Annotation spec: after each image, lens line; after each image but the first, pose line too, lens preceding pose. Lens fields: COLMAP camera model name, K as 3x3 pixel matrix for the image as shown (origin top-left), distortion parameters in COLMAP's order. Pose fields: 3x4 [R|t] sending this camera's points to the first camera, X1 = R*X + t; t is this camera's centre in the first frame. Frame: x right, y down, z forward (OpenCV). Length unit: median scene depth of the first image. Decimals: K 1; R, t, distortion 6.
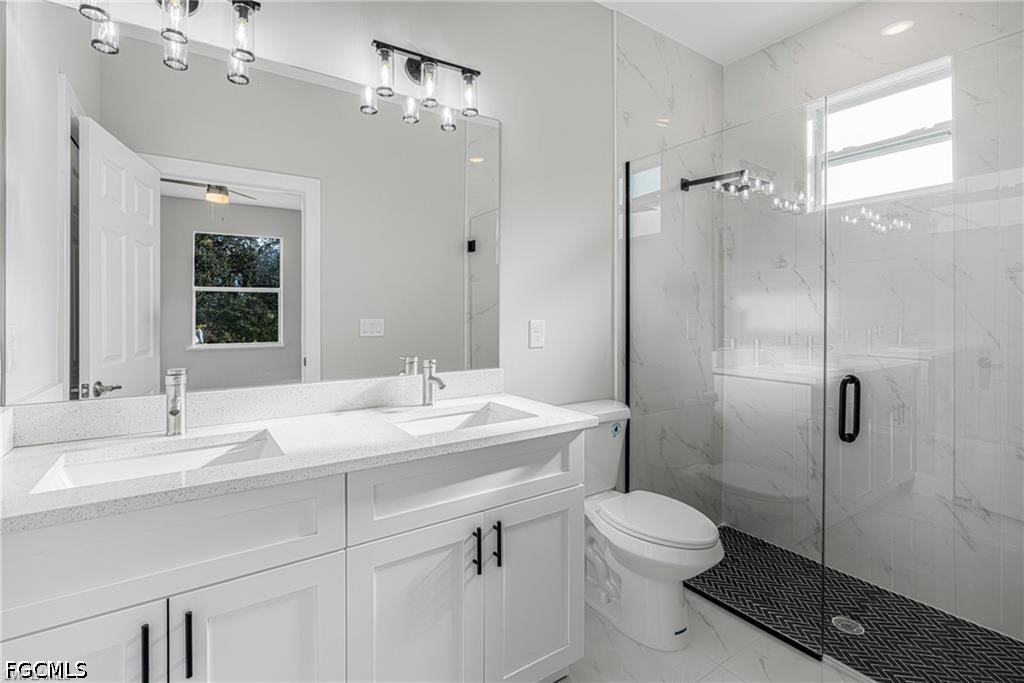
lens RADIAL K [[485.2, 0, 510.8], [0, 485.2, 320.0], [0, 0, 1]] dist [0.000595, 0.000141]
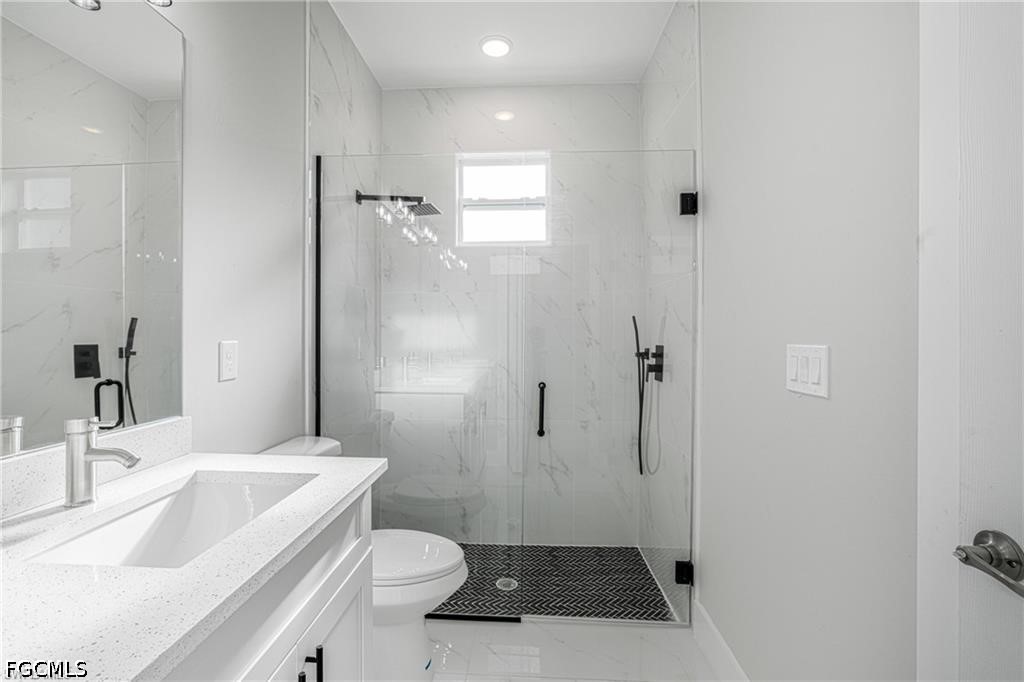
lens RADIAL K [[466.8, 0, 507.8], [0, 466.8, 337.8], [0, 0, 1]] dist [-0.002084, -0.000159]
pose [[0.613060, -0.004671, 0.790022, -0.212132], [0.005575, 0.999983, 0.001587, -0.003352], [-0.790016, 0.003431, 0.613076, 0.236616]]
